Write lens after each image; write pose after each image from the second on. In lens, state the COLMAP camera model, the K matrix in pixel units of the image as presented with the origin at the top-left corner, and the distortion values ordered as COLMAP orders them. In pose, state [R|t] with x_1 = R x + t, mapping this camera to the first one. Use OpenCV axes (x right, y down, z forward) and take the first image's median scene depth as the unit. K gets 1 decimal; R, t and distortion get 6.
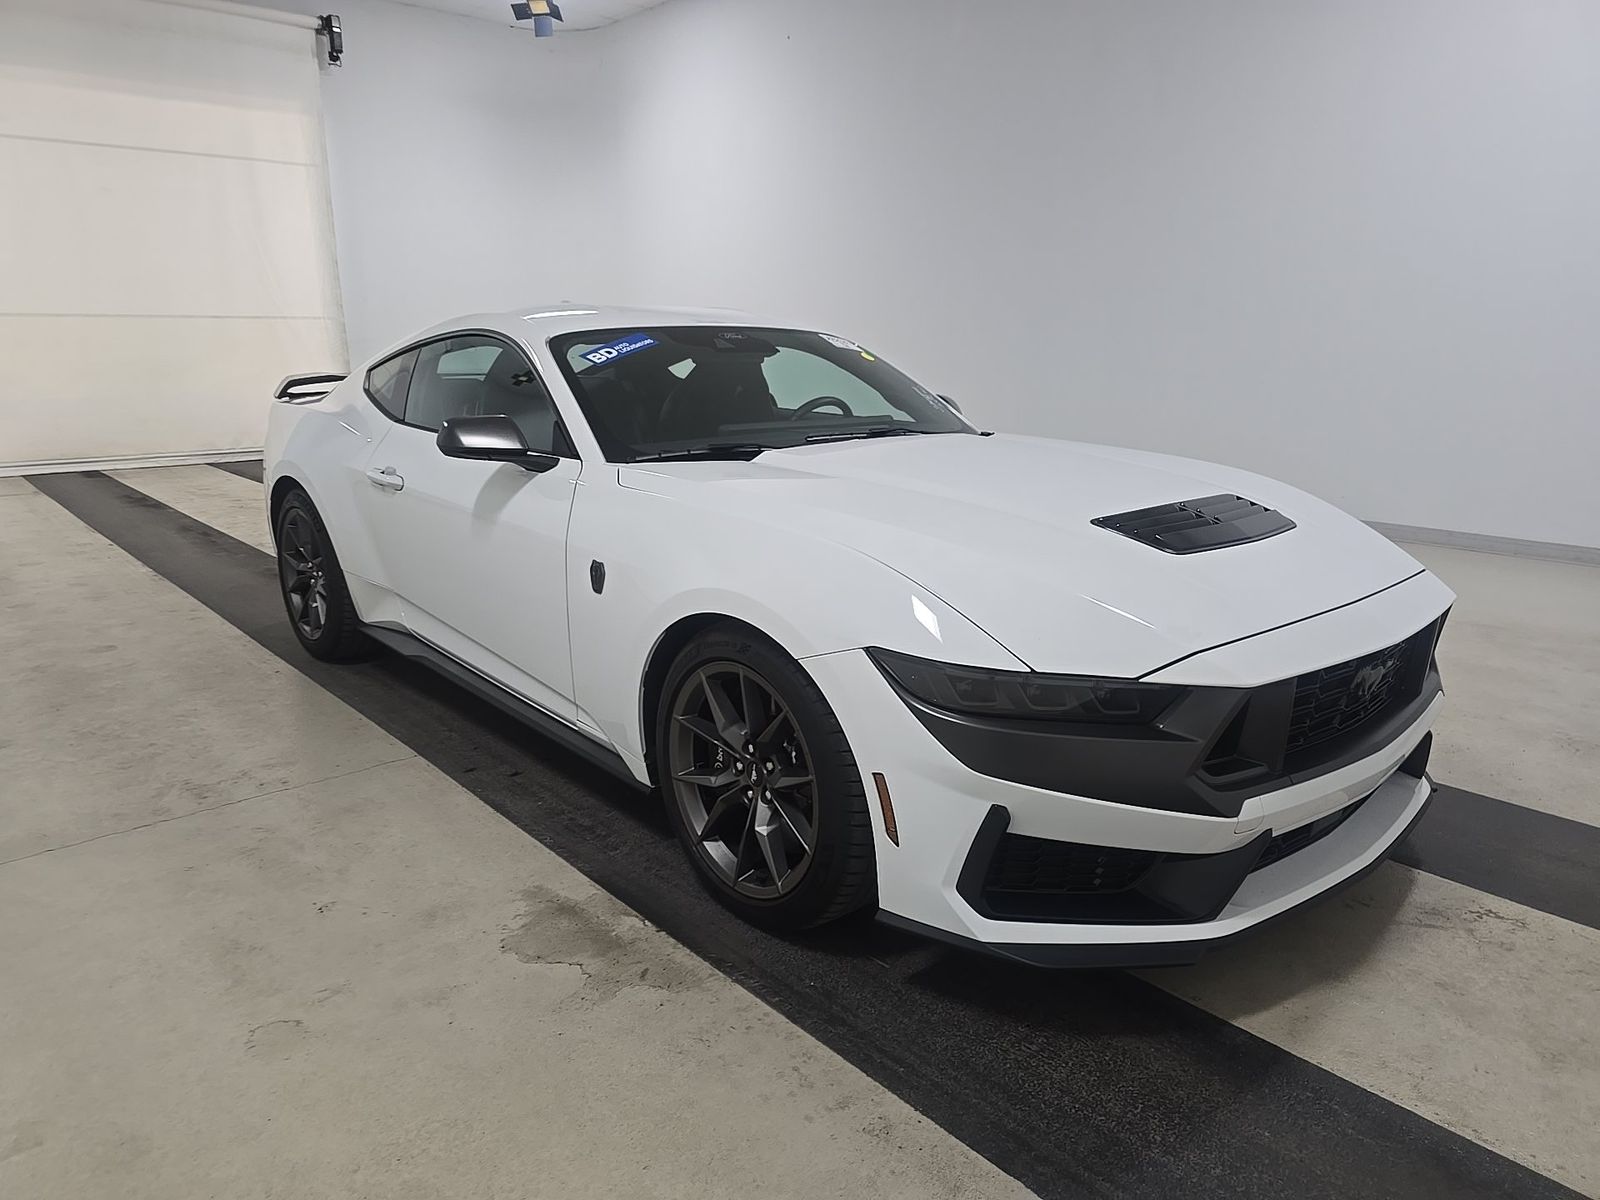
lens RADIAL K [[1073.7, 0, 804.7], [0, 1073.7, 596.5], [0, 0, 1]] dist [0.049016, -0.044539]
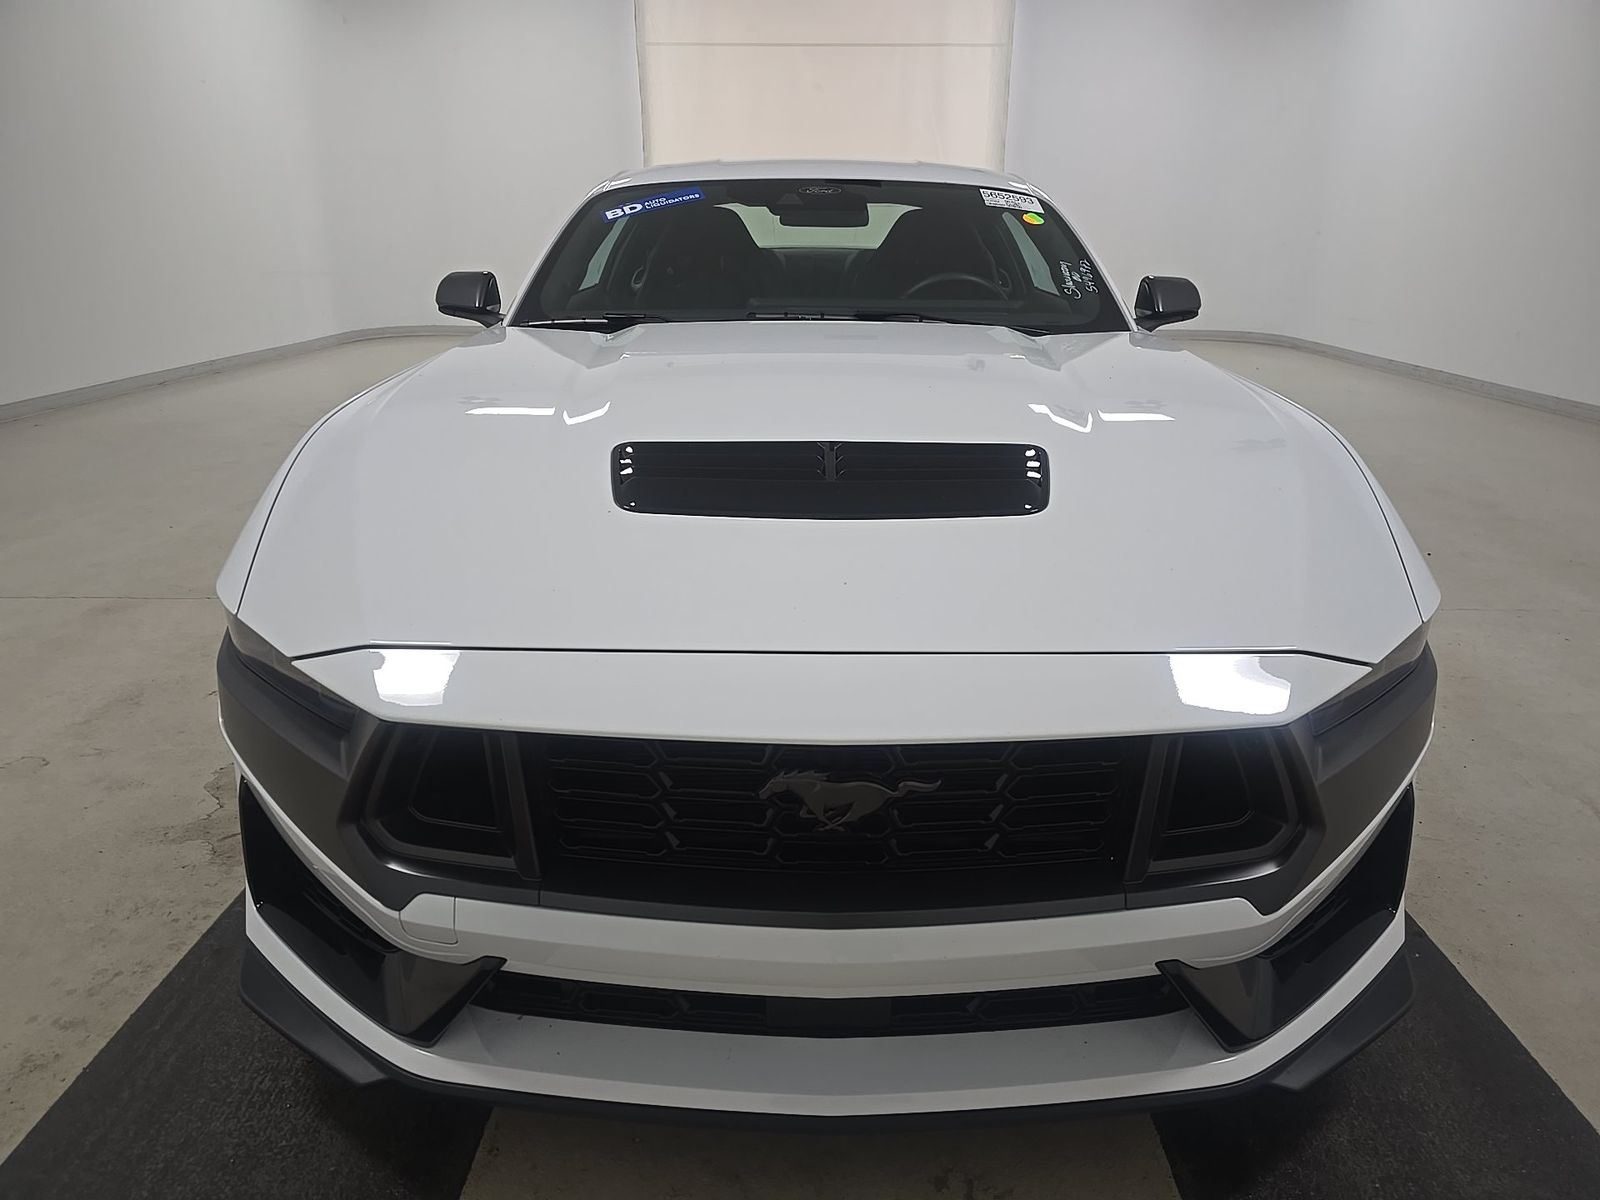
lens RADIAL K [[1073.7, 0, 804.7], [0, 1073.7, 596.5], [0, 0, 1]] dist [0.049016, -0.044539]
pose [[0.748939, 0.220460, -0.624890, 0.625535], [-0.162802, 0.975346, 0.148980, -0.075452], [0.642328, -0.009844, 0.766367, 0.441835]]
